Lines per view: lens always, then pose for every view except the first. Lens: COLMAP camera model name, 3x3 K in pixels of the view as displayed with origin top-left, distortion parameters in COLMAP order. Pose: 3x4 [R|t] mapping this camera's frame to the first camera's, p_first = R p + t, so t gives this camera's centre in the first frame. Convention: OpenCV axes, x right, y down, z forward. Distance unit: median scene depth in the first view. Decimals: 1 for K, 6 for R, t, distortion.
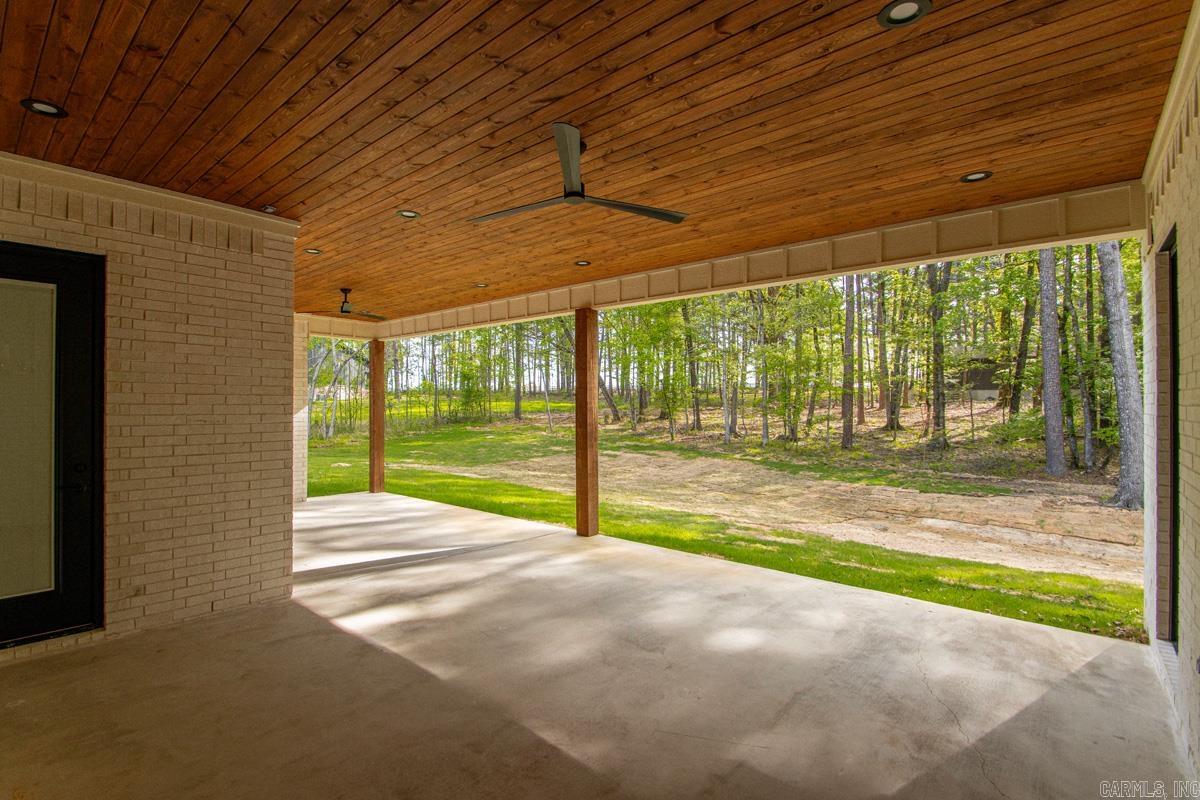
lens RADIAL K [[557.1, 0, 578.4], [0, 557.1, 400.8], [0, 0, 1]] dist [0.006373, -0.000136]
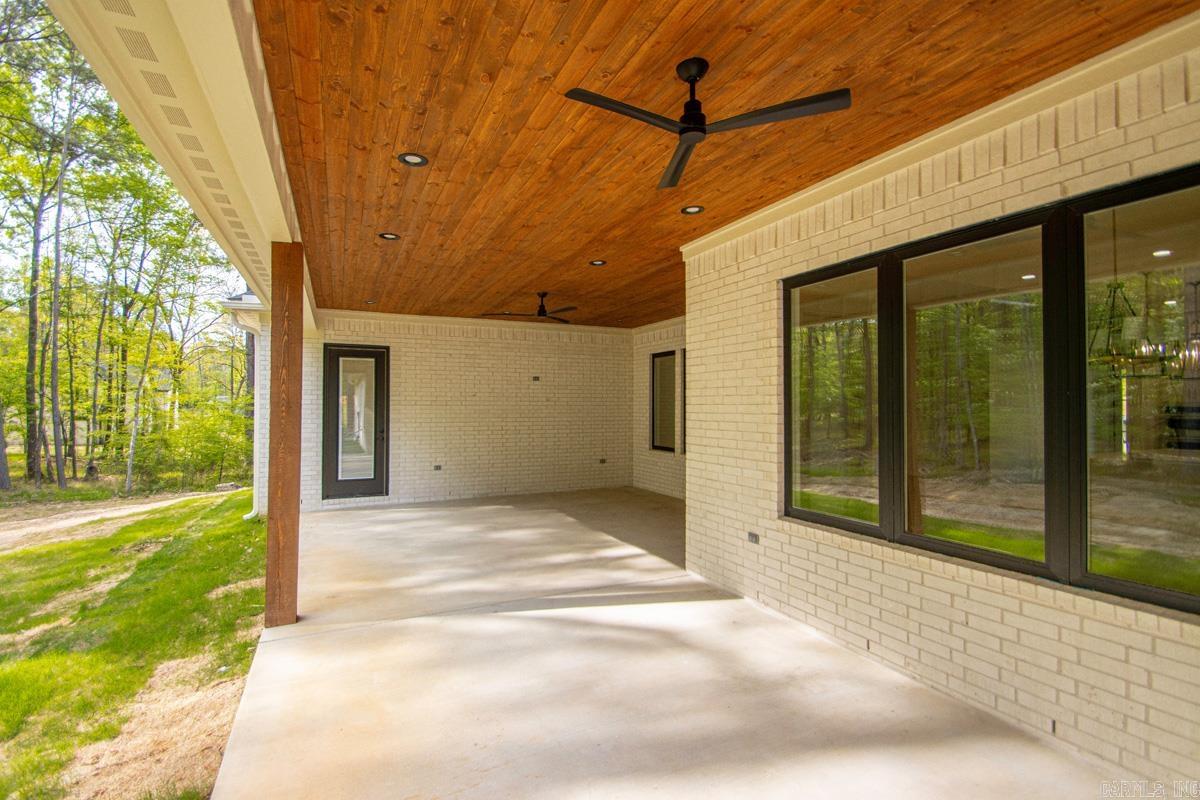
lens RADIAL K [[557.1, 0, 598.8], [0, 557.1, 398.4], [0, 0, 1]] dist [0.006373, -0.000136]
pose [[-0.921834, 0.001373, 0.387582, -0.949354], [-0.006536, 0.999796, -0.019087, 0.016247], [-0.387529, -0.020128, -0.921638, 2.566897]]
